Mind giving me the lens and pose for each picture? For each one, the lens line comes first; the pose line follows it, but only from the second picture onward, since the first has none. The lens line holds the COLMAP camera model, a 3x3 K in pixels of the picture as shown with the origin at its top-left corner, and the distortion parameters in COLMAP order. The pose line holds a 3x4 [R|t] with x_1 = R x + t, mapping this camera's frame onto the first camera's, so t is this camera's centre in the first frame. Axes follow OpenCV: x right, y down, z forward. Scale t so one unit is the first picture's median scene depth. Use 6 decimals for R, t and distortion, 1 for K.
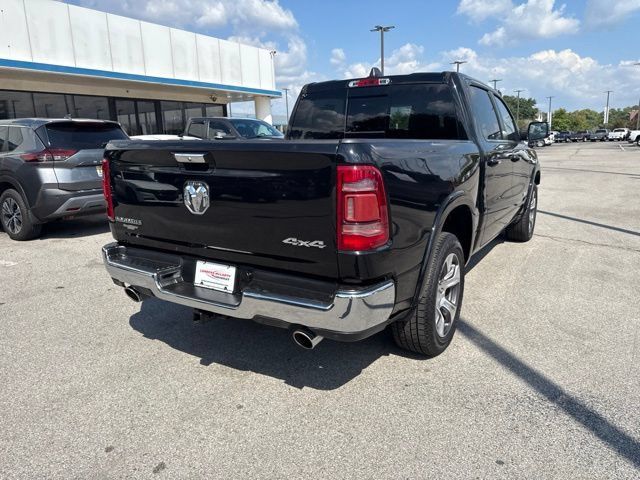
lens RADIAL K [[453.5, 0, 326.0], [0, 453.5, 235.6], [0, 0, 1]] dist [0.024520, -0.030360]
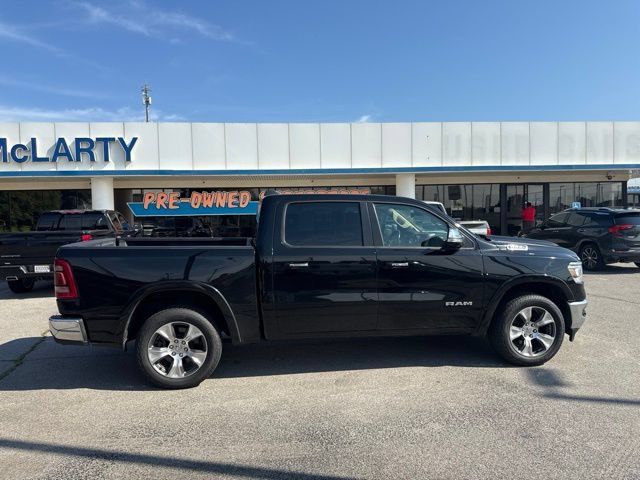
lens RADIAL K [[463.6, 0, 320.0], [0, 463.6, 244.2], [0, 0, 1]] dist [0.025790, -0.037018]
pose [[0.609539, 0.050854, -0.791123, 1.202809], [-0.157398, 0.985836, -0.057901, 0.037546], [0.776973, 0.159814, 0.608910, -0.650642]]
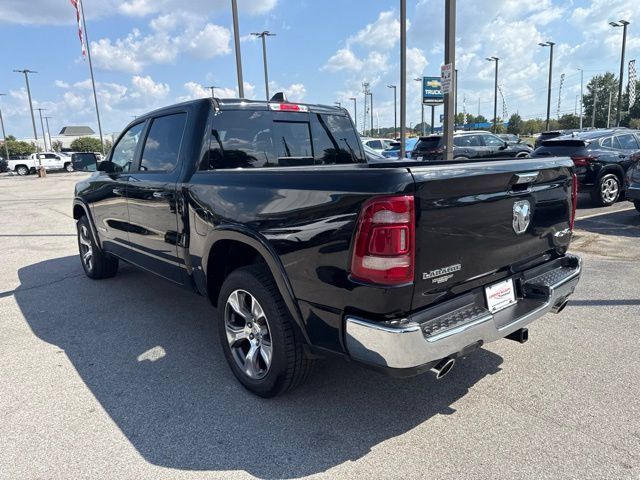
lens RADIAL K [[453.5, 0, 321.3], [0, 453.5, 239.4], [0, 0, 1]] dist [0.024520, -0.030360]
pose [[0.314958, -0.175125, 0.932809, -1.038849], [0.226648, 0.968272, 0.105257, -0.183071], [-0.921646, 0.178268, 0.344657, 0.802991]]
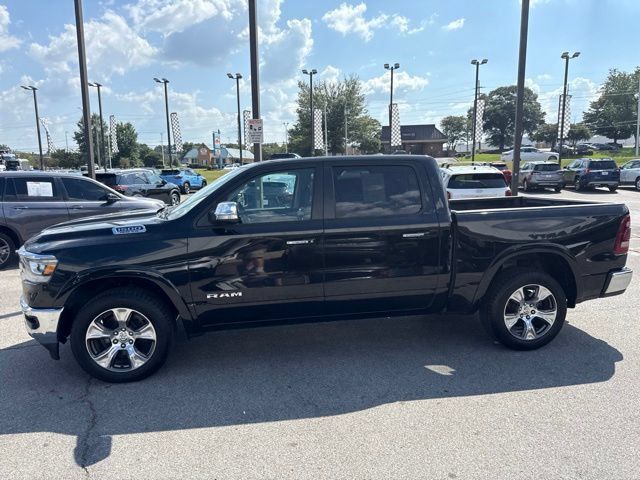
lens RADIAL K [[453.5, 0, 323.7], [0, 453.5, 245.2], [0, 0, 1]] dist [0.024520, -0.030360]
pose [[-0.651897, -0.093676, 0.752499, -0.909707], [0.184048, 0.943123, 0.276848, -0.644824], [-0.735633, 0.318972, -0.597579, 2.517688]]
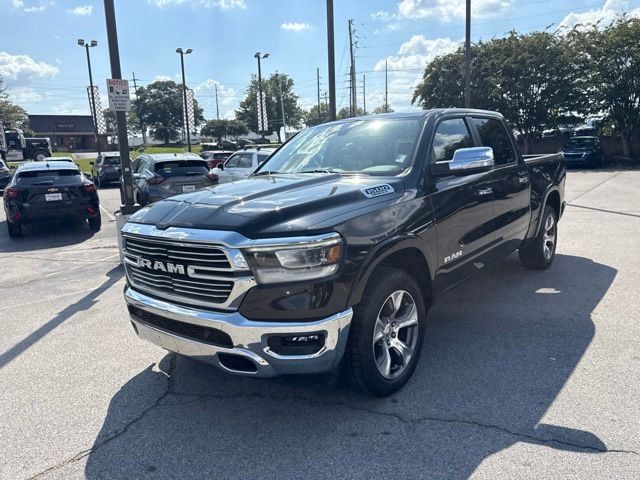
lens RADIAL K [[453.5, 0, 325.2], [0, 453.5, 237.5], [0, 0, 1]] dist [0.024520, -0.030360]
pose [[-0.989290, 0.038423, 0.140817, 0.338051], [0.088784, 0.924146, 0.371579, -0.702923], [-0.115858, 0.380101, -0.917660, 3.053739]]
